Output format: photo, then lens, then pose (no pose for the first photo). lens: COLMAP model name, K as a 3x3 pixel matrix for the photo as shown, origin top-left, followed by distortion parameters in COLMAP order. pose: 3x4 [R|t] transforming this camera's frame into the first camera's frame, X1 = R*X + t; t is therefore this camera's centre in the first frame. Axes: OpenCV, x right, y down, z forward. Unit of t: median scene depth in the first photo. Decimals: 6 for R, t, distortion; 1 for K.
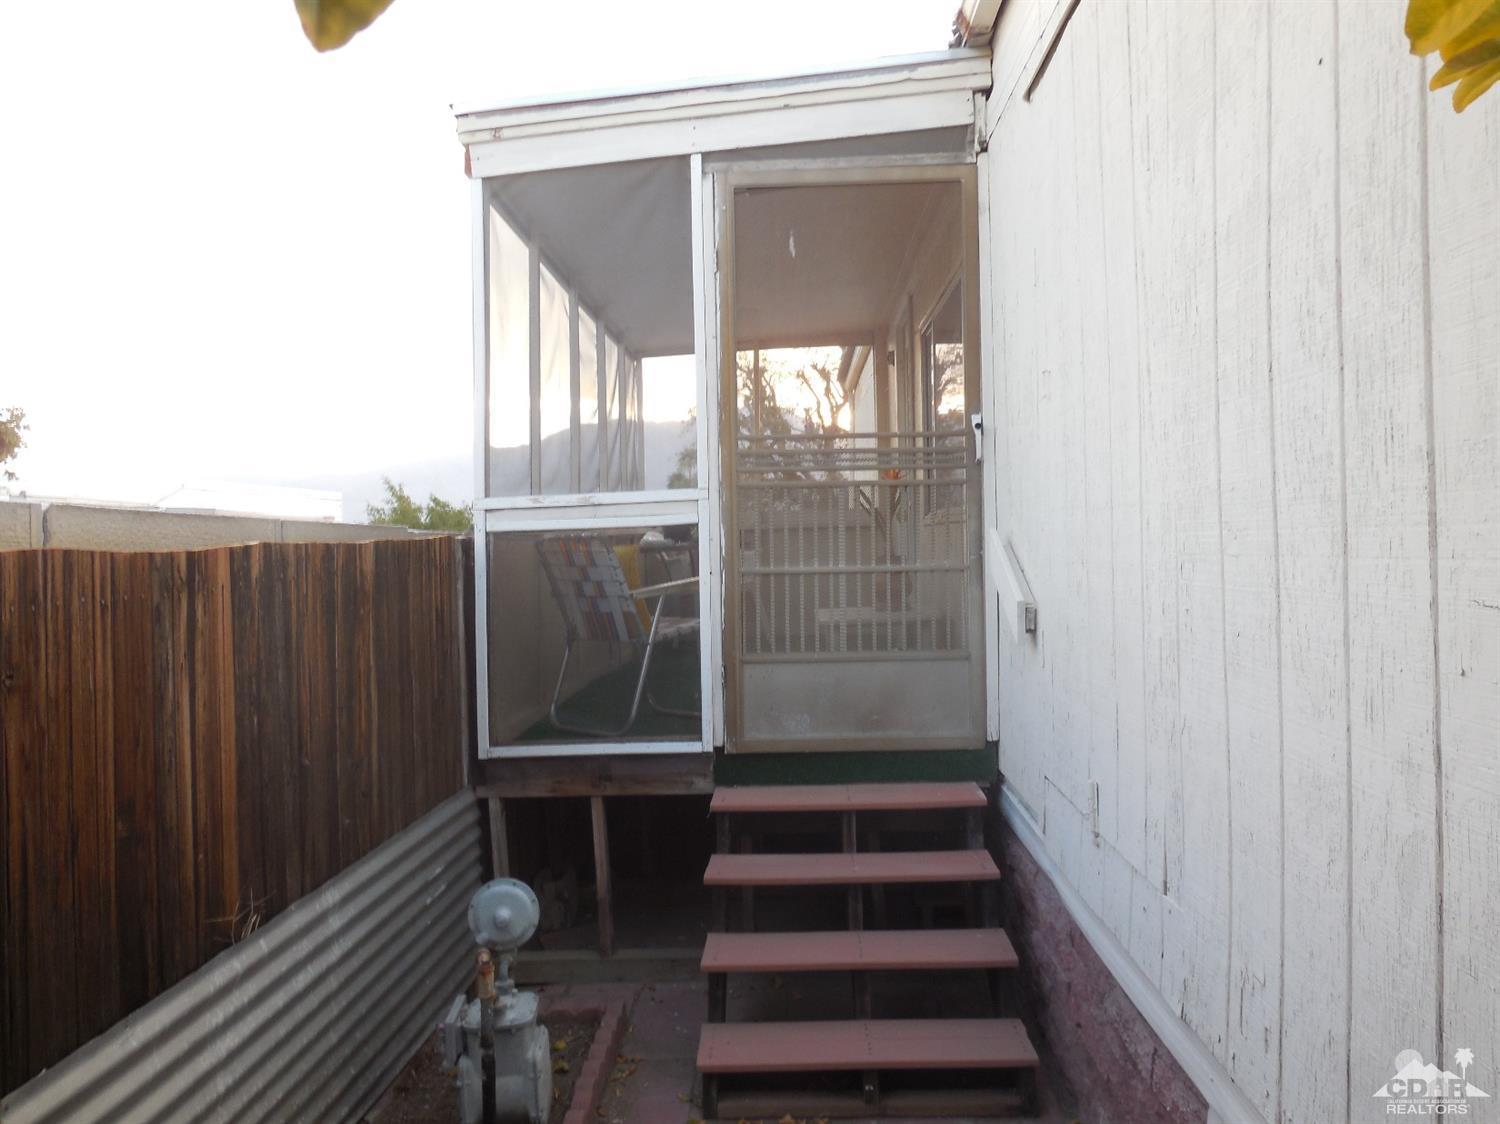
lens RADIAL K [[1121.0, 0, 750.3], [0, 1121.0, 563.1], [0, 0, 1]] dist [-0.029103, 0.028541]
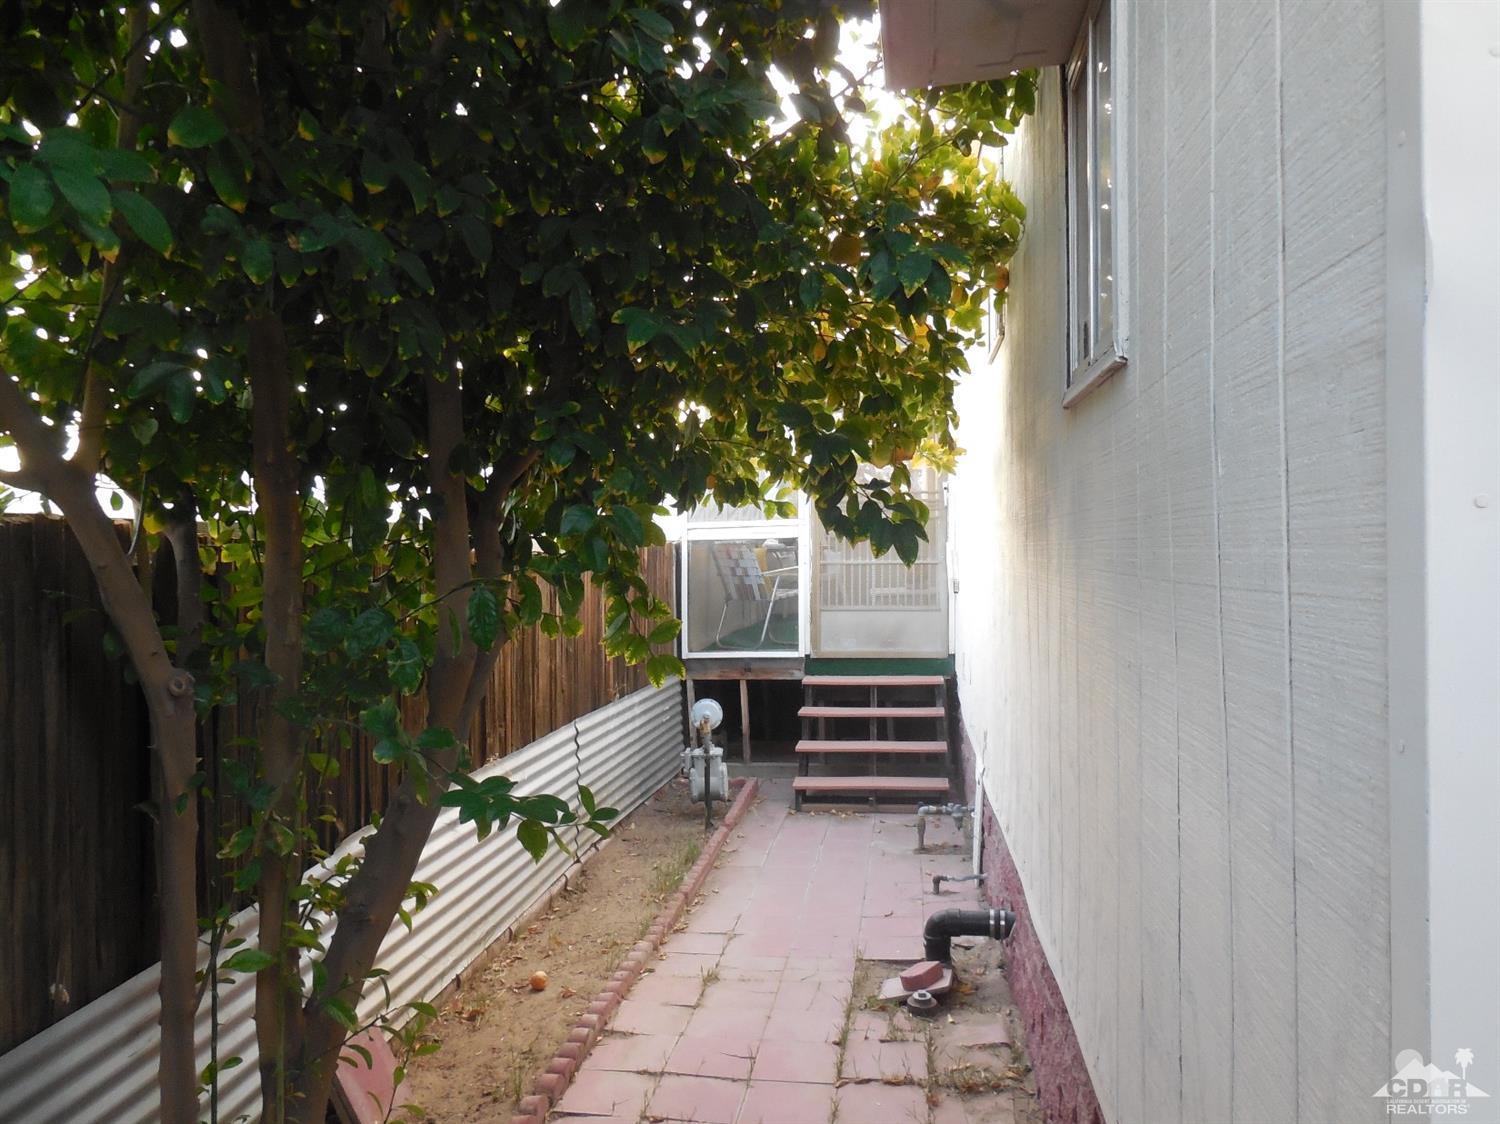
lens RADIAL K [[1121.0, 0, 750.8], [0, 1121.0, 561.8], [0, 0, 1]] dist [-0.029103, 0.028541]
pose [[0.995313, 0.013070, -0.095814, 0.056180], [-0.013313, 0.999910, -0.001903, 0.011033], [0.095781, 0.003169, 0.995397, -0.903356]]
